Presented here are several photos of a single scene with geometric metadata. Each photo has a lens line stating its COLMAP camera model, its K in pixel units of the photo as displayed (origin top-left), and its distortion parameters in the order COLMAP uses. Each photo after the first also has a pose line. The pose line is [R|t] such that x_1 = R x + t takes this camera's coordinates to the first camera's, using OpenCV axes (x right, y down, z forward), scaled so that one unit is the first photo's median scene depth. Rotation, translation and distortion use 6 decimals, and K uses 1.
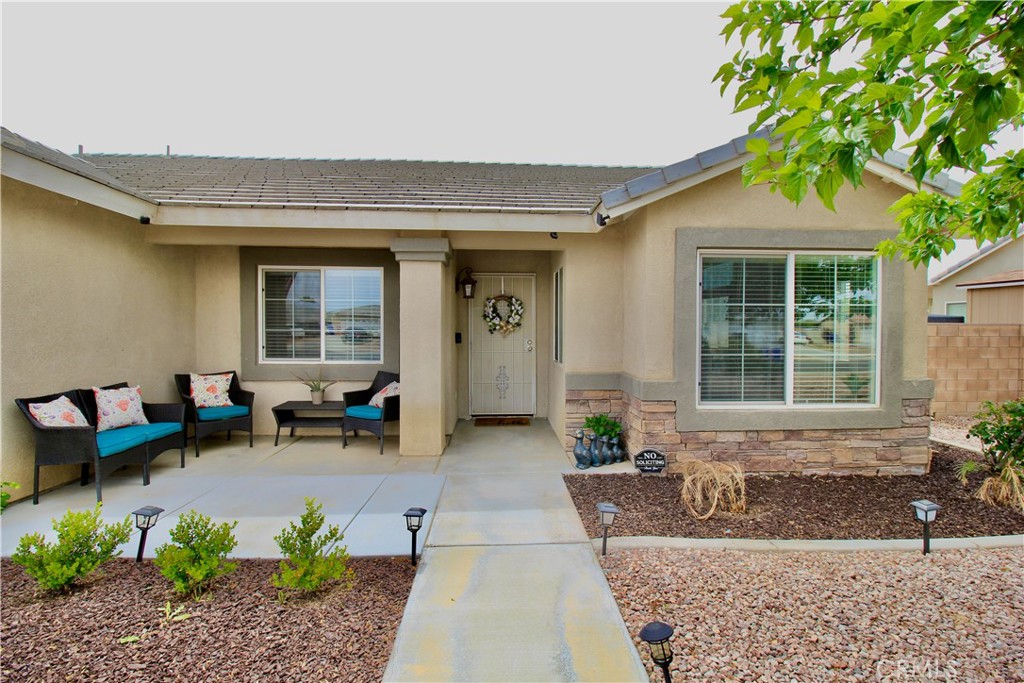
lens RADIAL K [[475.6, 0, 513.4], [0, 475.6, 335.4], [0, 0, 1]] dist [-0.003705, -0.011473]
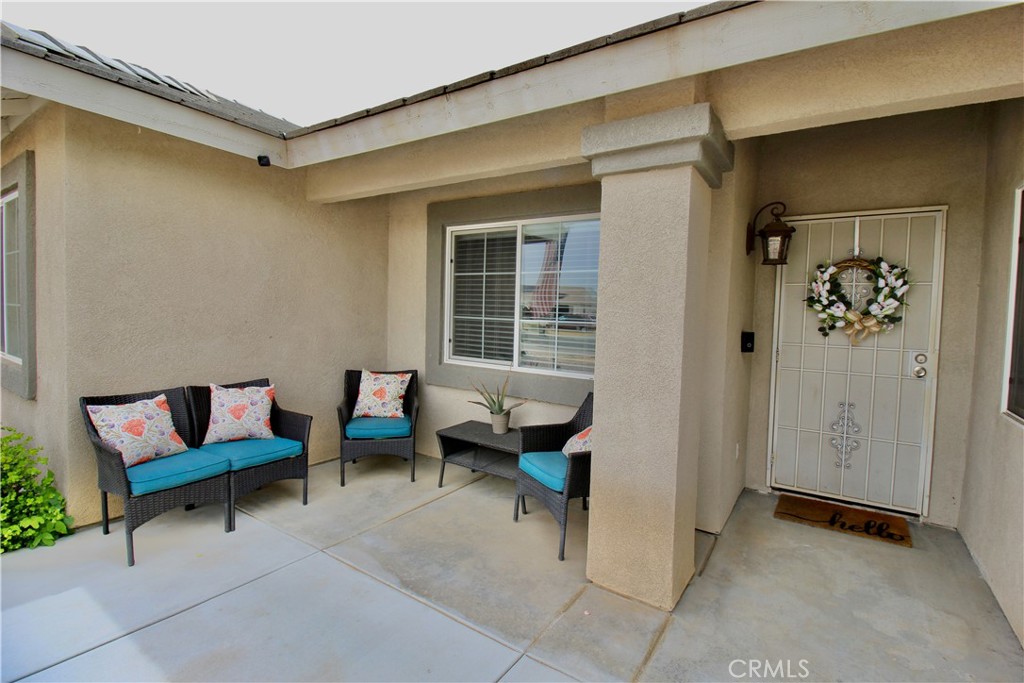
lens RADIAL K [[475.6, 0, 516.9], [0, 475.6, 336.2], [0, 0, 1]] dist [-0.003705, -0.011473]
pose [[0.810626, 0.048545, -0.583548, -0.020621], [-0.035578, 0.998800, 0.033667, -0.009977], [0.584482, -0.006530, 0.811380, 0.483528]]
